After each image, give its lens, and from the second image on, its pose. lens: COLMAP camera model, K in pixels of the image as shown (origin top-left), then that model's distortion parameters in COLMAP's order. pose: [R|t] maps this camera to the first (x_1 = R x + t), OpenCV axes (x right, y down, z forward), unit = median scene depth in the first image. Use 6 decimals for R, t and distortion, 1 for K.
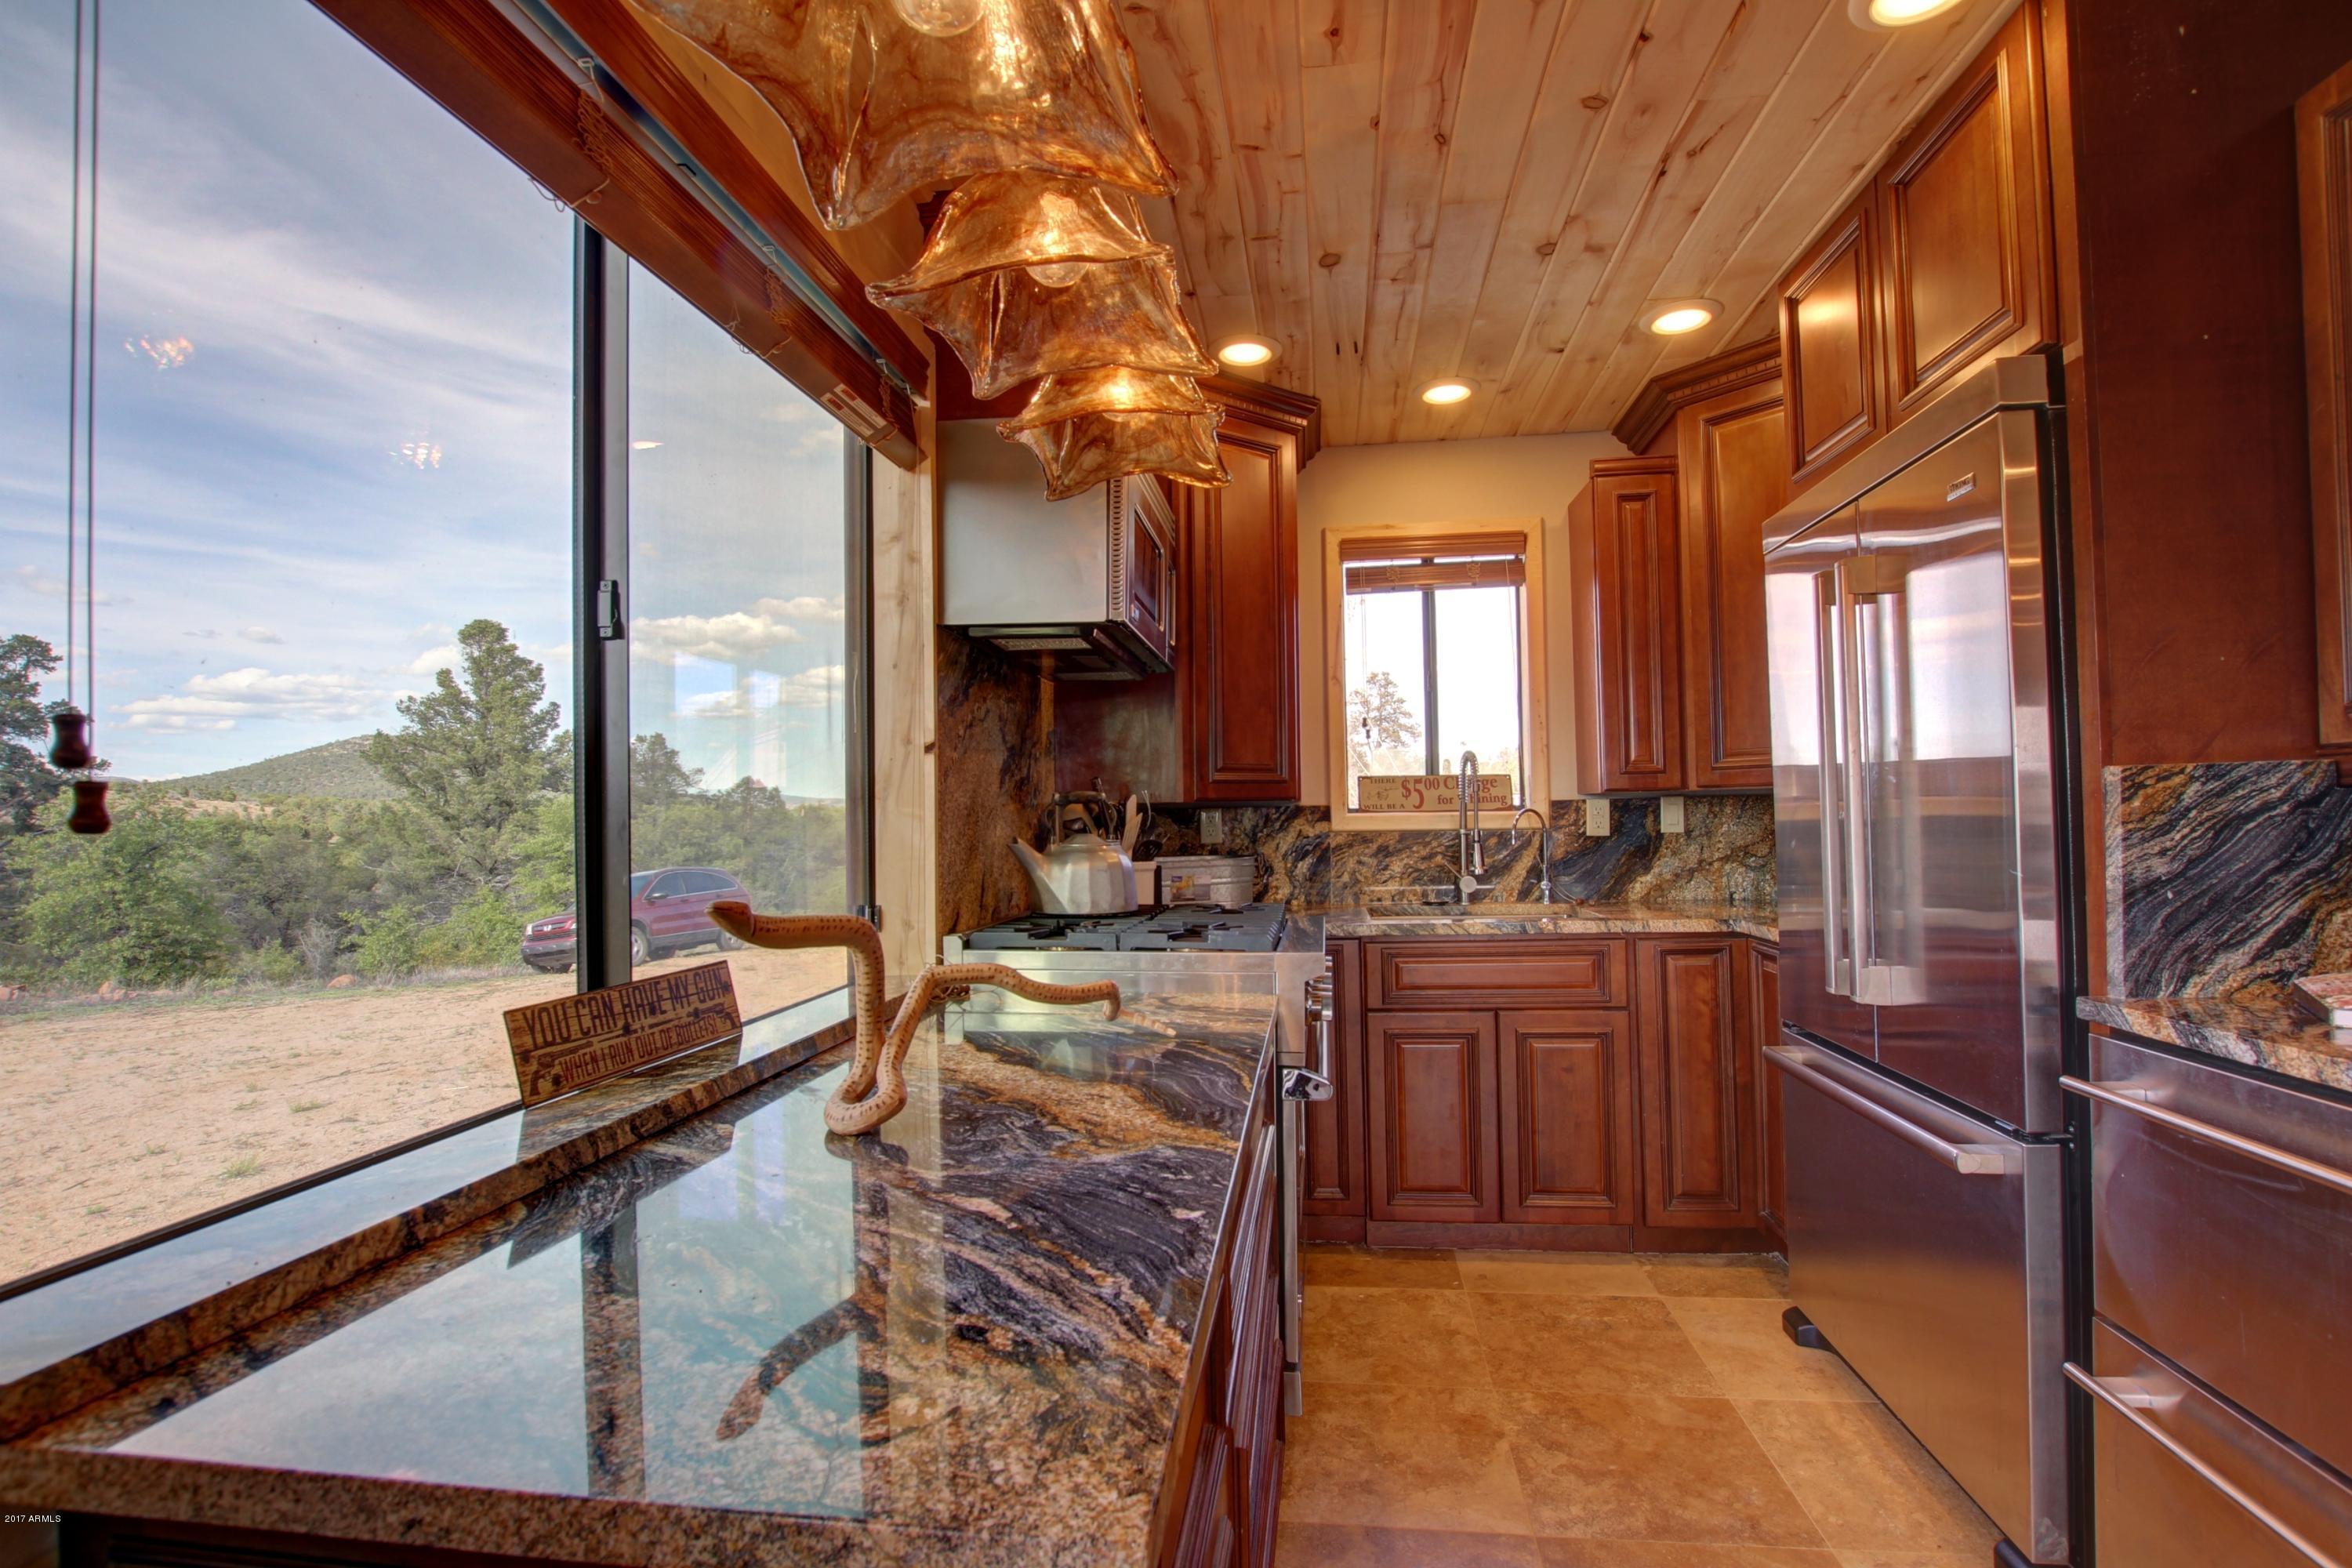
lens RADIAL K [[1089.8, 0, 1180.9], [0, 1089.8, 799.1], [0, 0, 1]] dist [-0.029845, 0.002975]
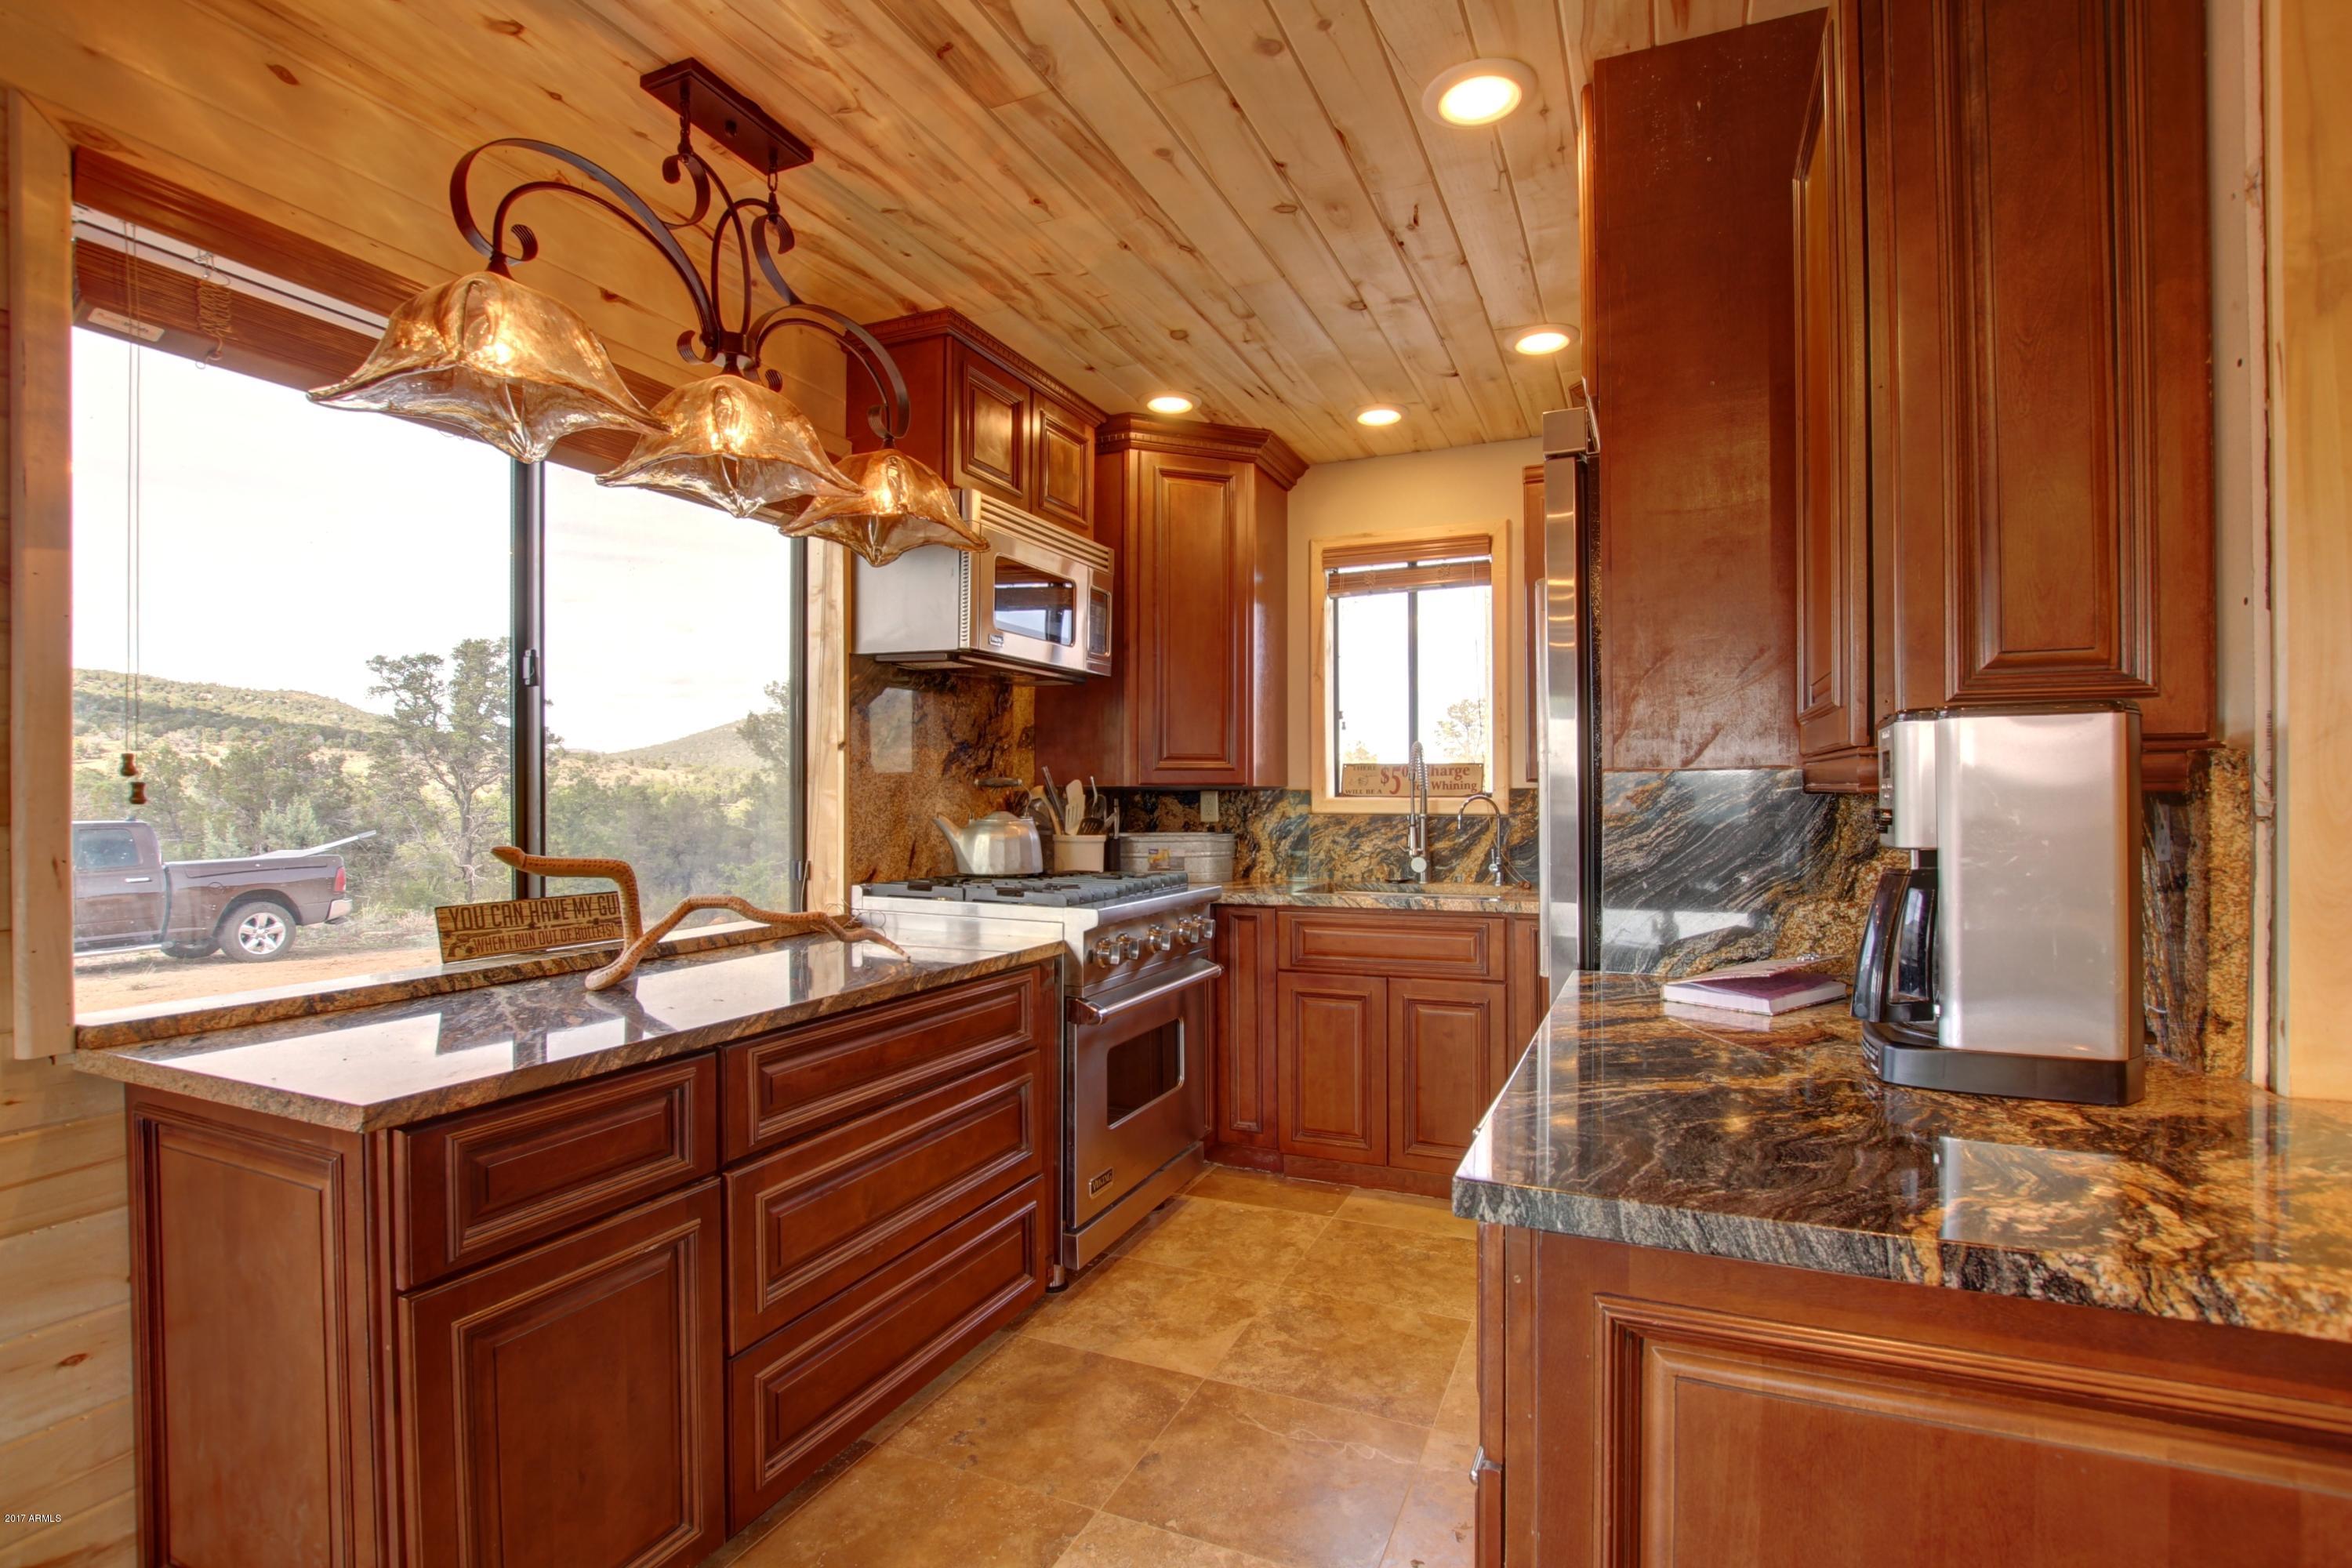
lens RADIAL K [[1089.8, 0, 1179.6], [0, 1089.8, 799.6], [0, 0, 1]] dist [-0.029845, 0.002975]
pose [[0.959394, 0.016807, -0.281567, 0.404797], [-0.010332, 0.999647, 0.024465, -0.012836], [0.281879, -0.020563, 0.959230, -0.130550]]
